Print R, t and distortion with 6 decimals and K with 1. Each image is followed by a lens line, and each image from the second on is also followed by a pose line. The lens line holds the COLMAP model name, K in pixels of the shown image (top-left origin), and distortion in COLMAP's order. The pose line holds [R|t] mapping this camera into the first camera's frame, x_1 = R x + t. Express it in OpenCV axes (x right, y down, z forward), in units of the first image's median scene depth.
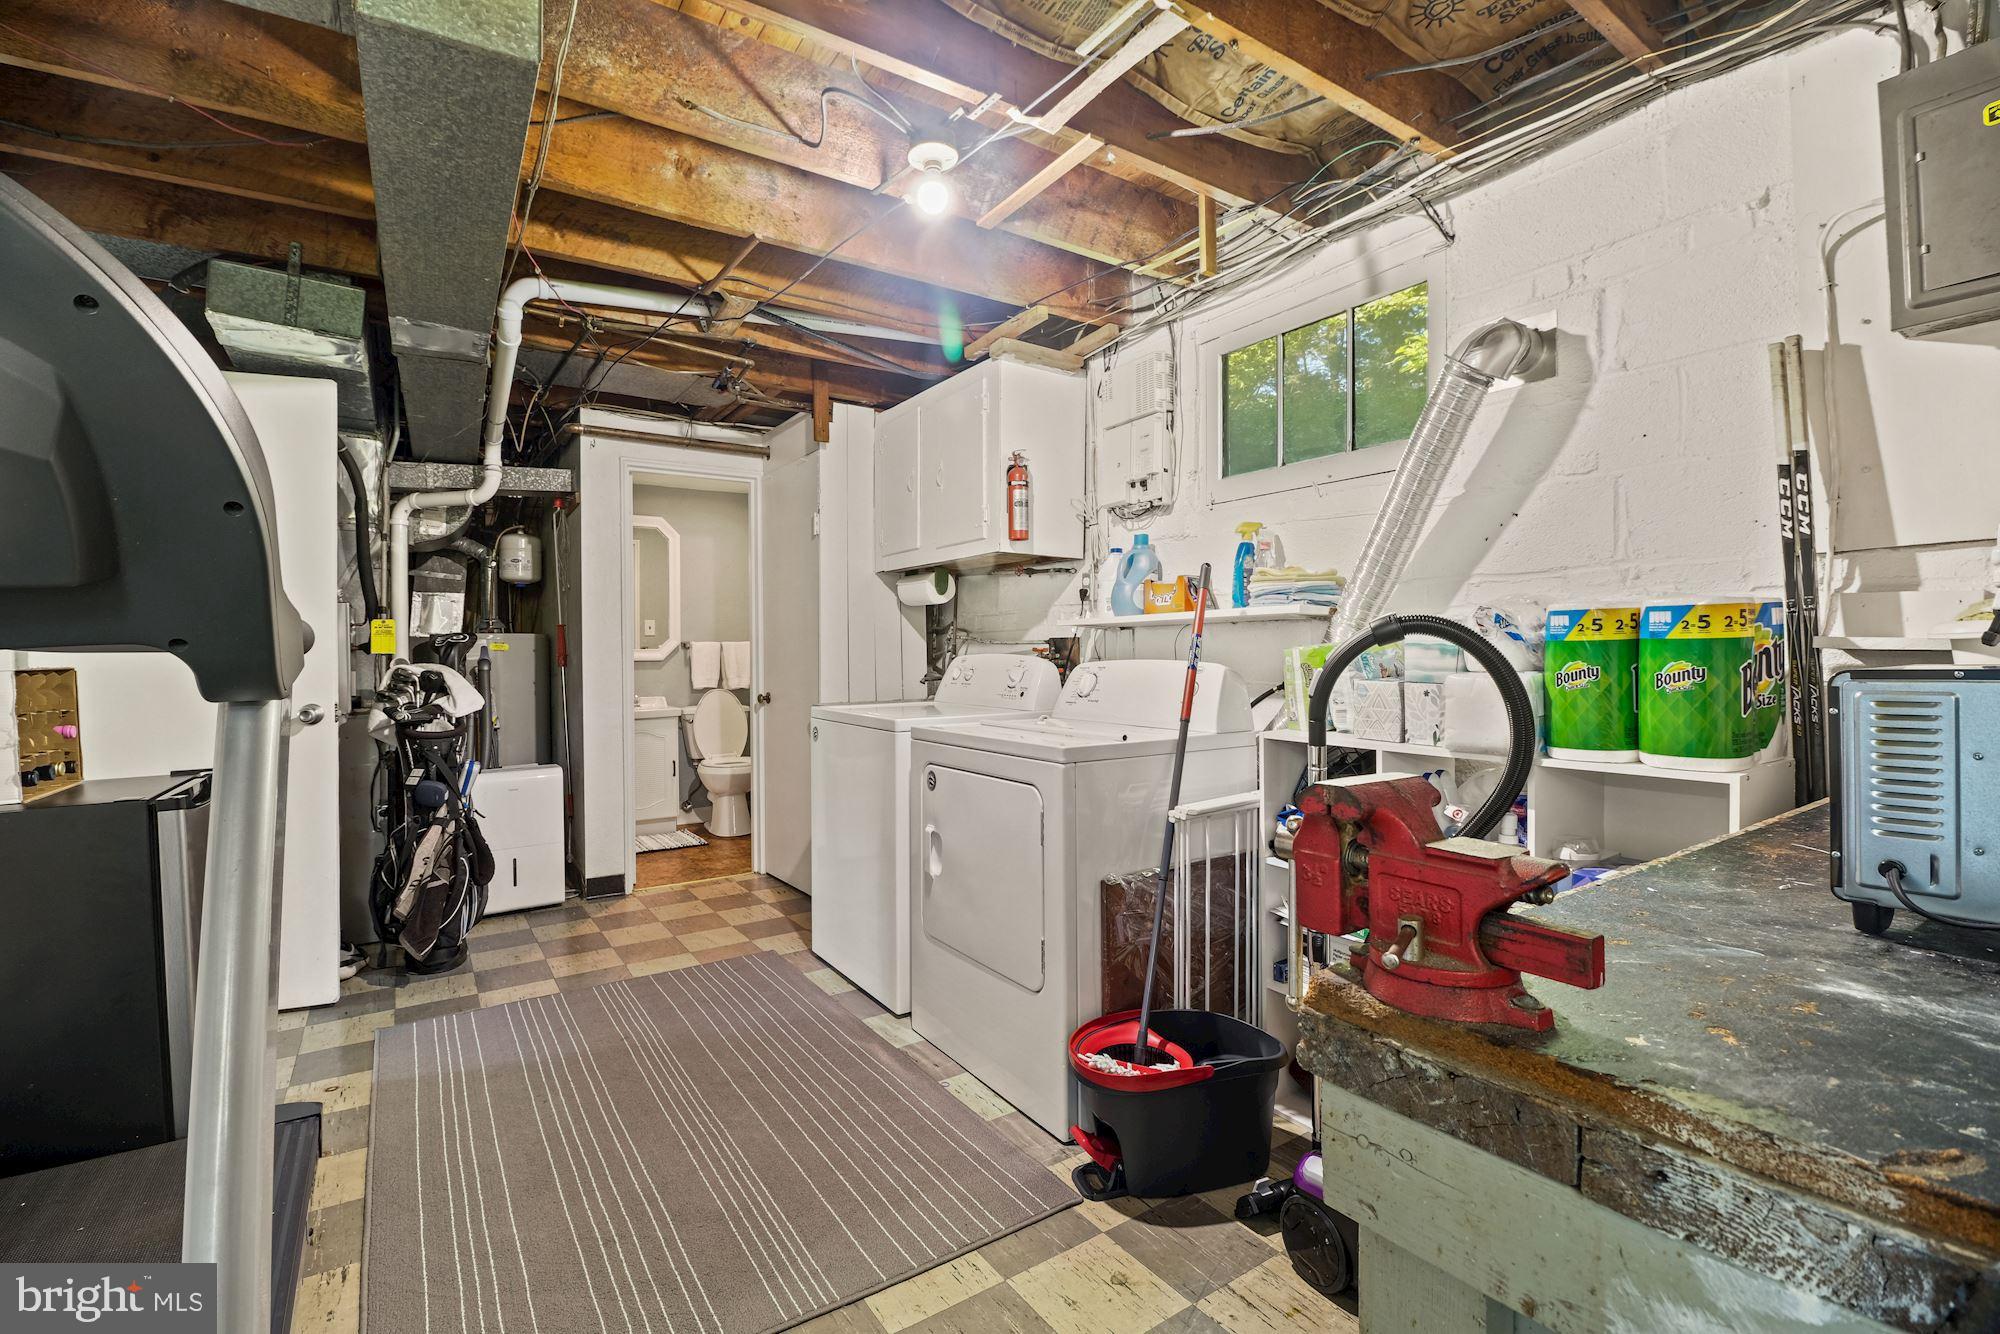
lens RADIAL K [[892.7, 0, 1000.3], [0, 892.7, 651.7], [0, 0, 1]] dist [-0.000286, -0.007416]
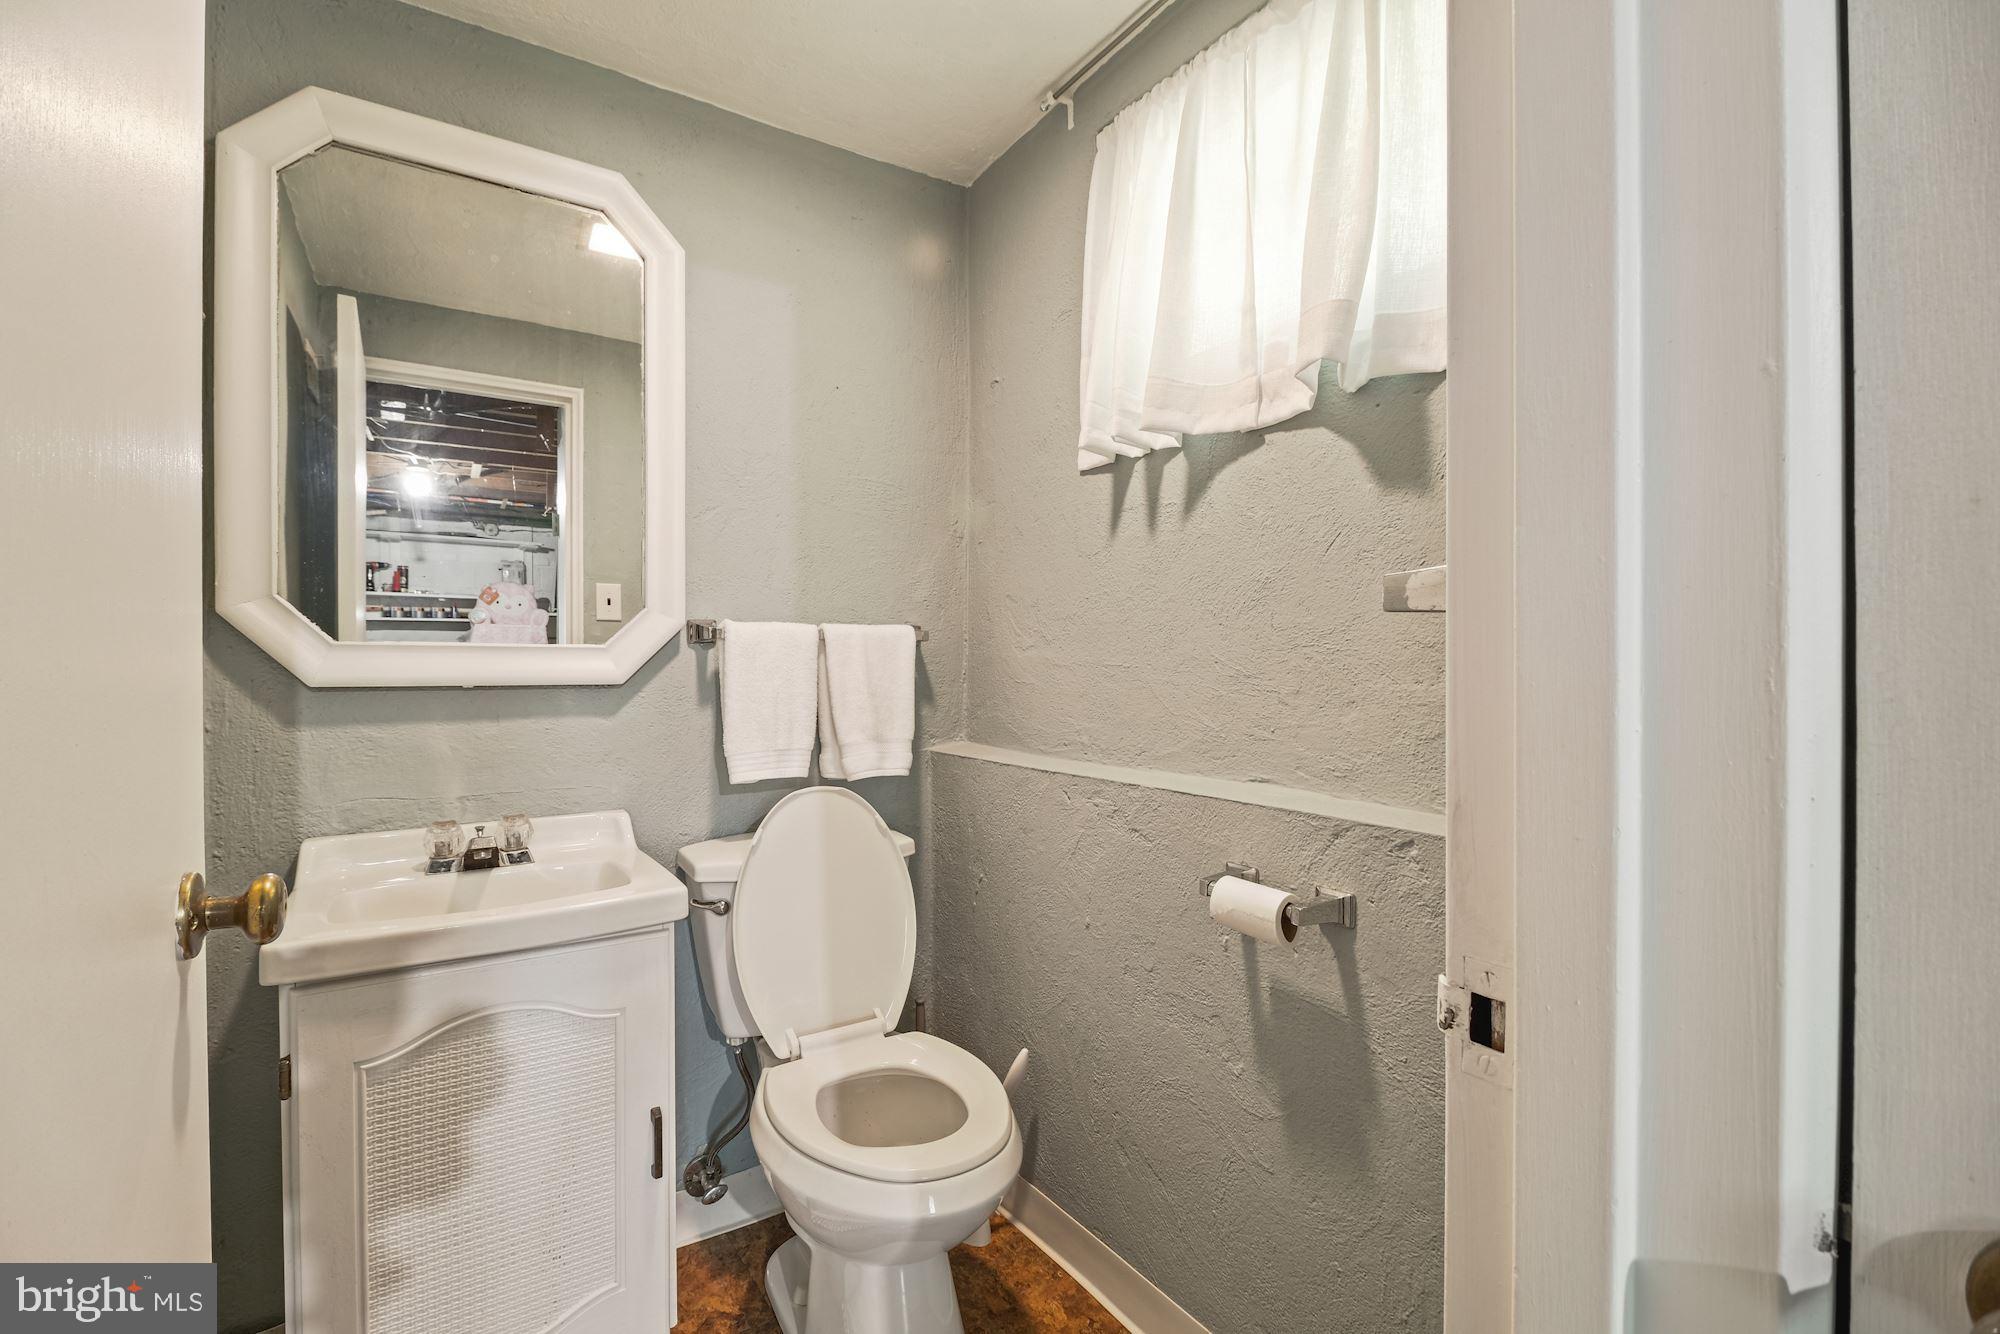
lens RADIAL K [[892.7, 0, 999.6], [0, 892.7, 669.9], [0, 0, 1]] dist [-0.000286, -0.007416]
pose [[0.999978, 0.006398, 0.001553, -0.256312], [-0.006403, 0.999976, 0.002758, 0.003764], [-0.001536, -0.002768, 0.999995, 0.709119]]
